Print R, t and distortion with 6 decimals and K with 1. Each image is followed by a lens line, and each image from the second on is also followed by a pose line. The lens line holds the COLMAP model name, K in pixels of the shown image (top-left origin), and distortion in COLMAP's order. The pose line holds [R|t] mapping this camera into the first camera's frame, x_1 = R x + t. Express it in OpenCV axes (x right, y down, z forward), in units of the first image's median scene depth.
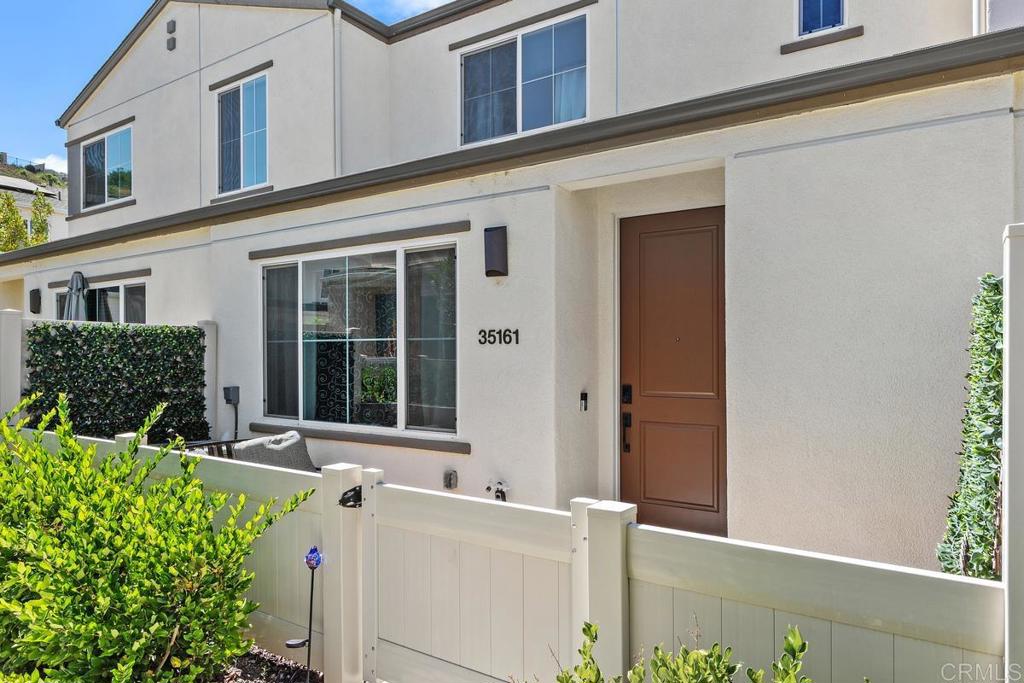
lens RADIAL K [[719.6, 0, 464.4], [0, 719.6, 365.3], [0, 0, 1]] dist [0.022852, -0.001132]
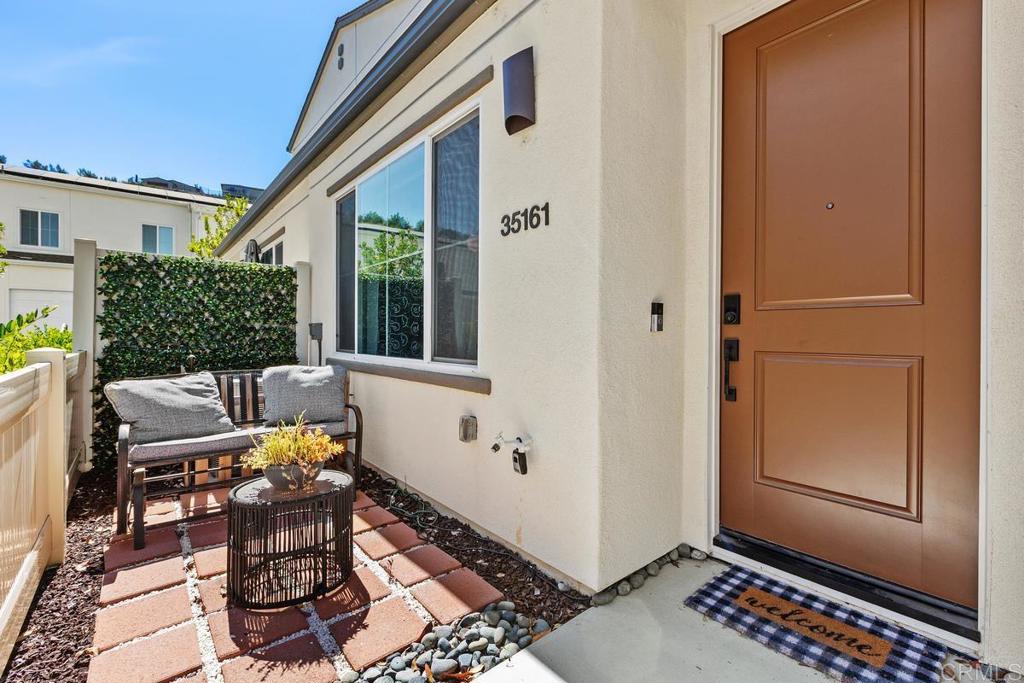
lens RADIAL K [[462.3, 0, 502.9], [0, 462.3, 338.4], [0, 0, 1]] dist [-0.001854, 0.001417]
pose [[0.969858, 0.008944, -0.243506, 0.129020], [-0.011599, 0.999888, -0.009472, 0.071839], [0.243394, 0.012011, 0.969853, 0.555467]]
